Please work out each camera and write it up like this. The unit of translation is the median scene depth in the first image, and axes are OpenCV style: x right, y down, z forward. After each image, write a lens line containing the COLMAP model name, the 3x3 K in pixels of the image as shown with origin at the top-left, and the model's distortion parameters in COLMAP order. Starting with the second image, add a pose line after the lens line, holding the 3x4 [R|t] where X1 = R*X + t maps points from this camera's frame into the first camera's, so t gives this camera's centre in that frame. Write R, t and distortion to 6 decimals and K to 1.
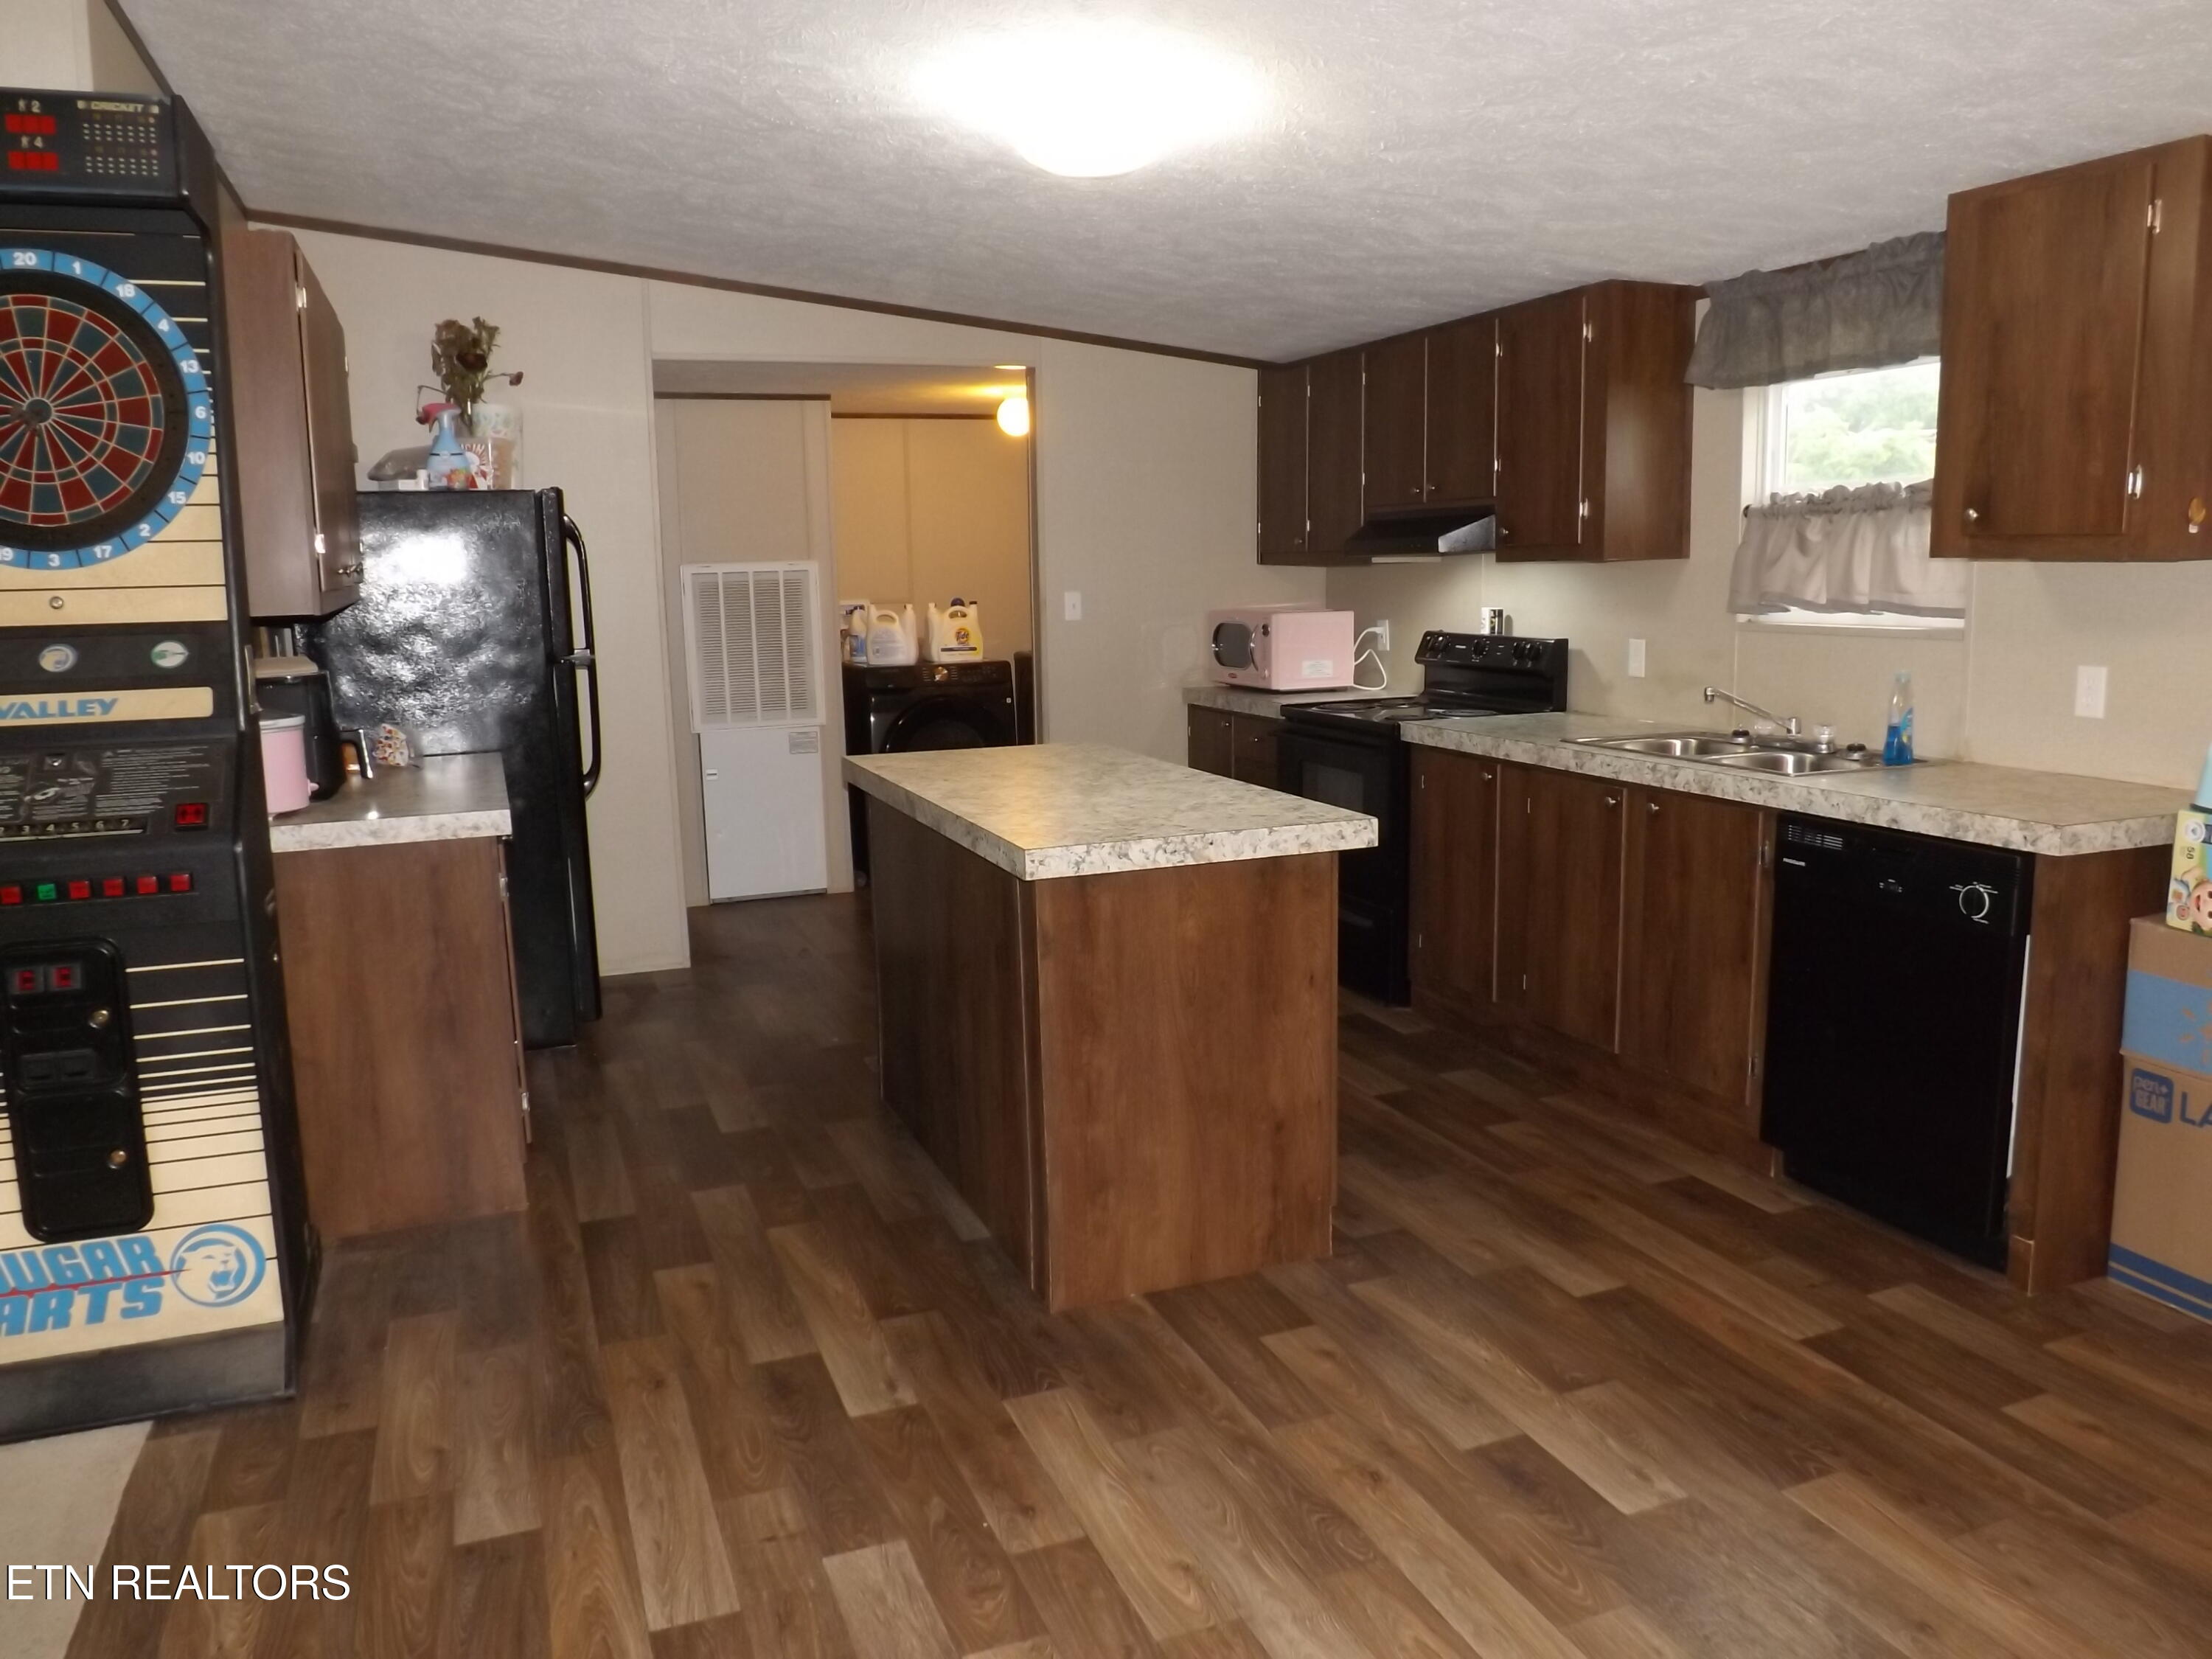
lens RADIAL K [[1569.1, 0, 1107.4], [0, 1569.1, 821.9], [0, 0, 1]] dist [-0.067119, 0.009510]
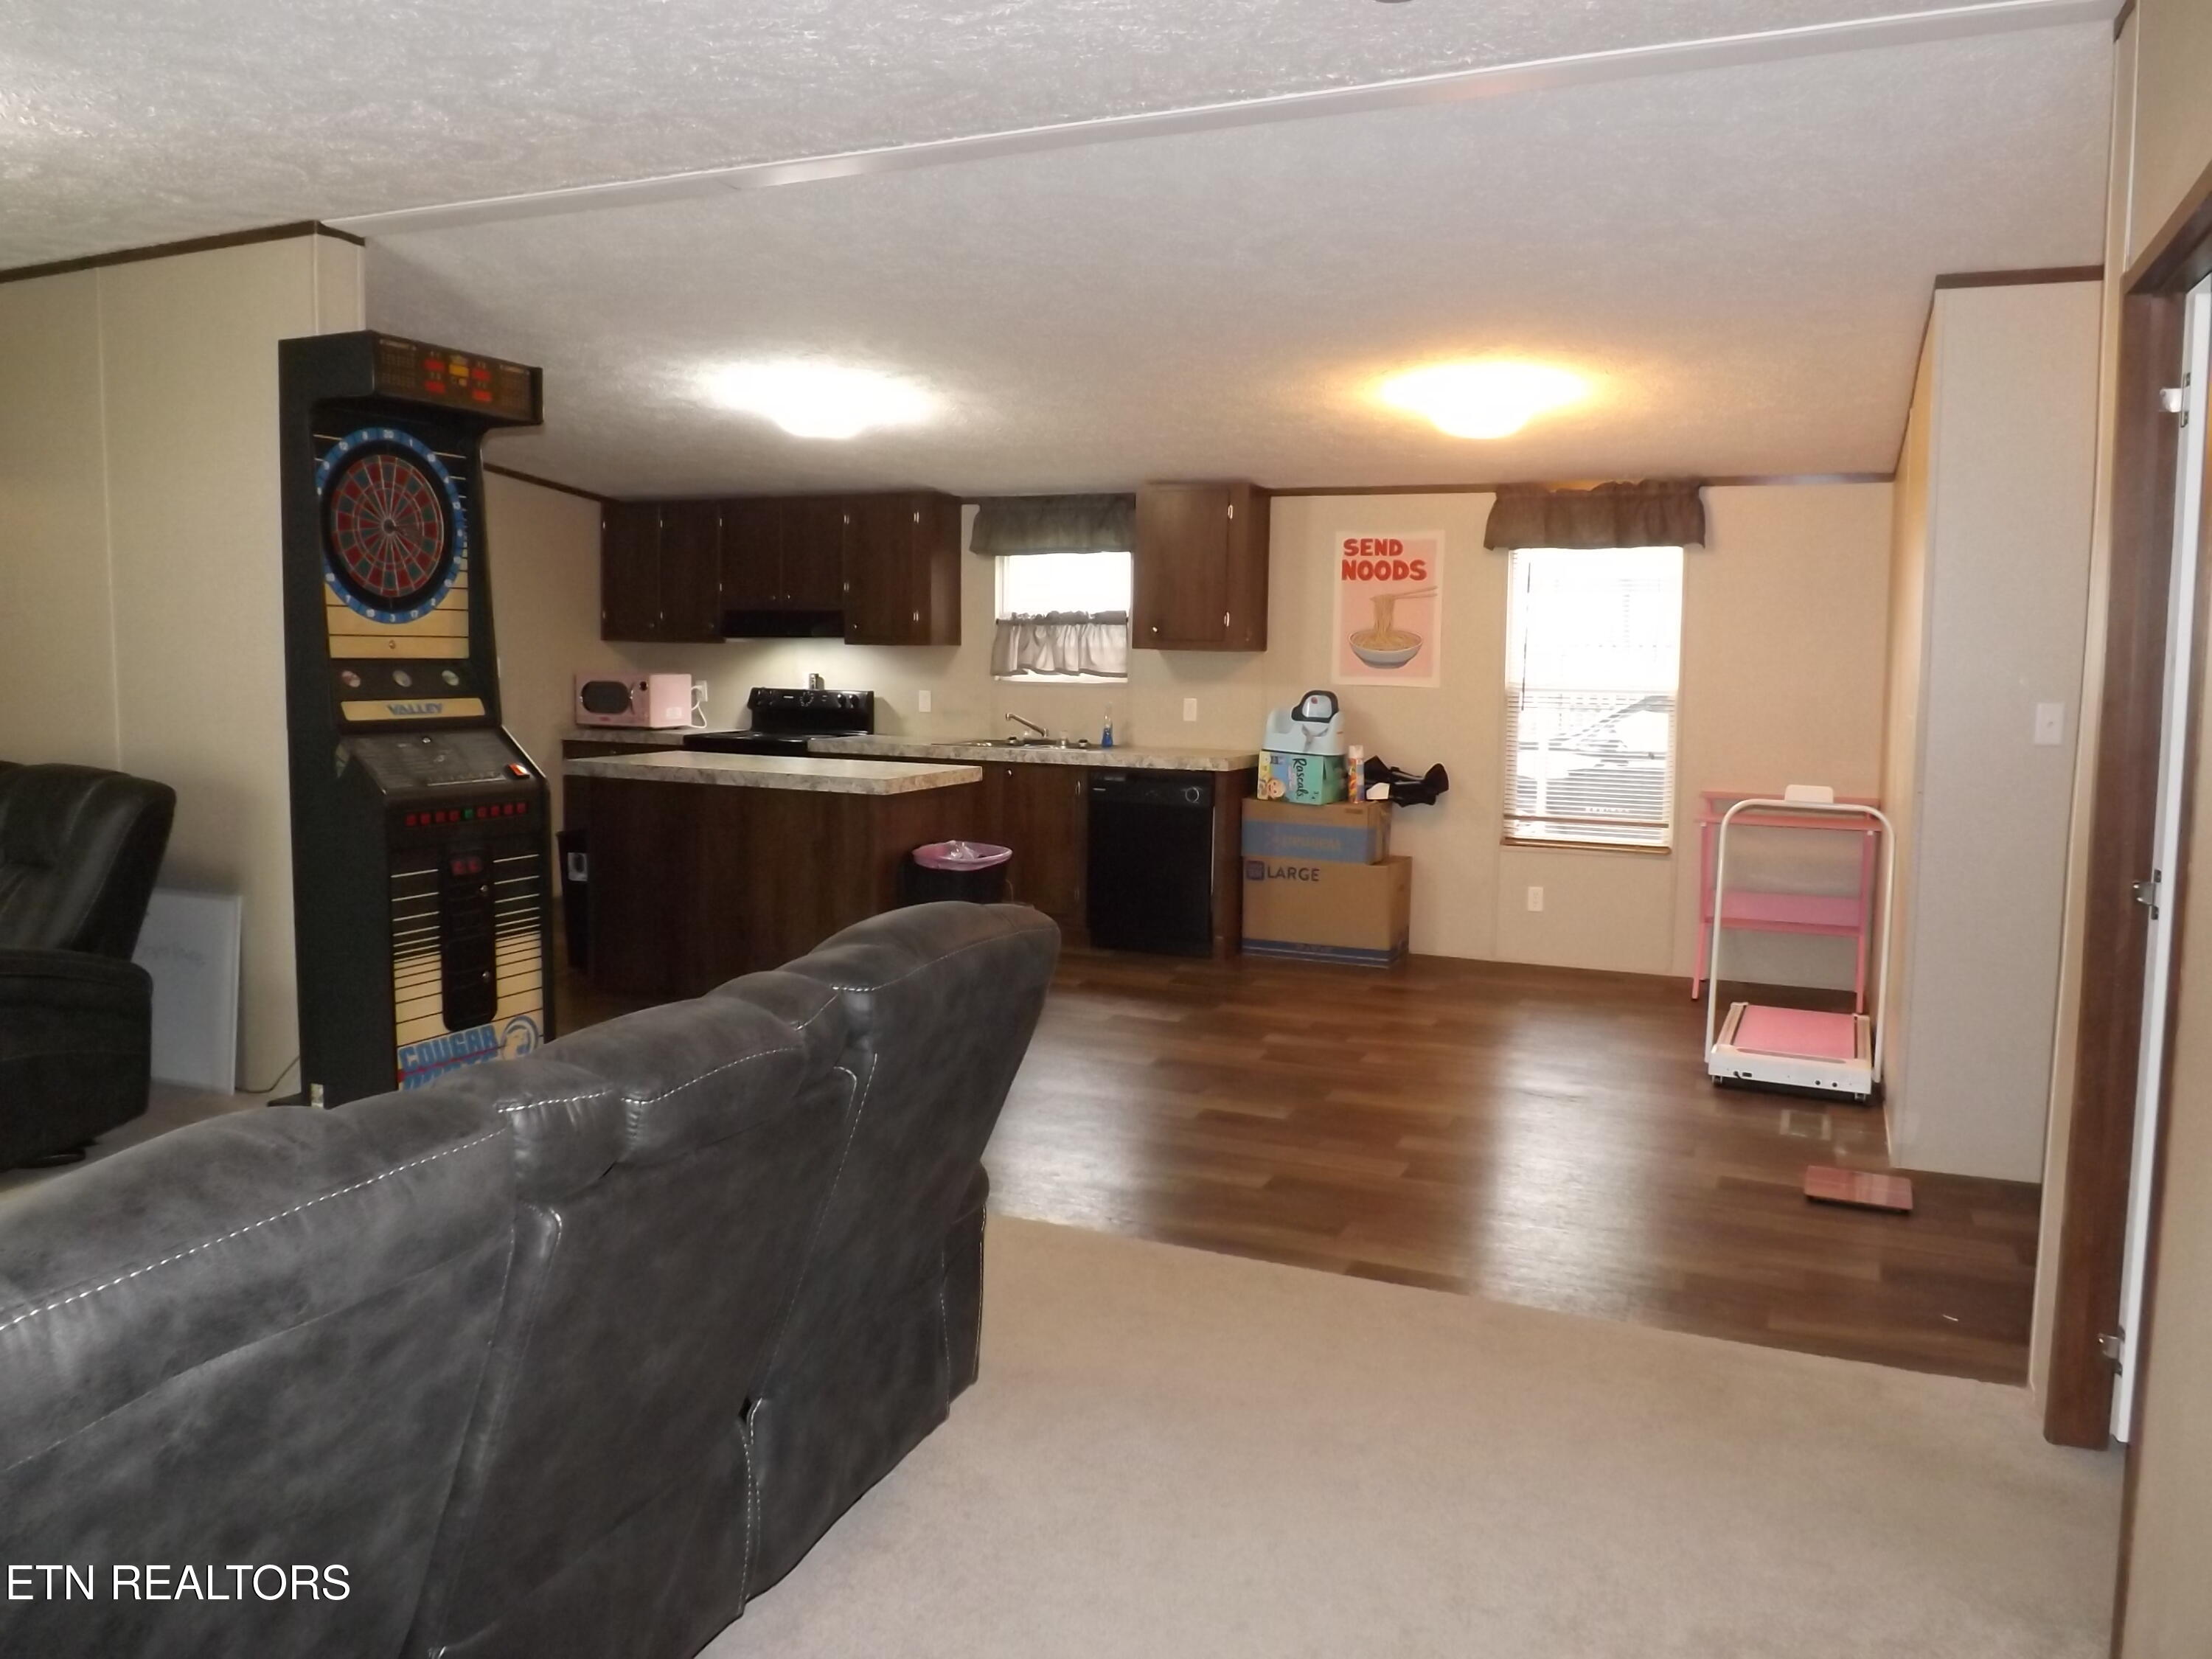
lens RADIAL K [[1610.6, 0, 1096.7], [0, 1610.6, 834.3], [0, 0, 1]] dist [-0.058519, 0.007172]
pose [[0.719125, -0.051456, 0.692973, -1.338836], [0.083302, 0.996447, -0.012455, 0.139792], [-0.689870, 0.066683, 0.720856, -0.718082]]
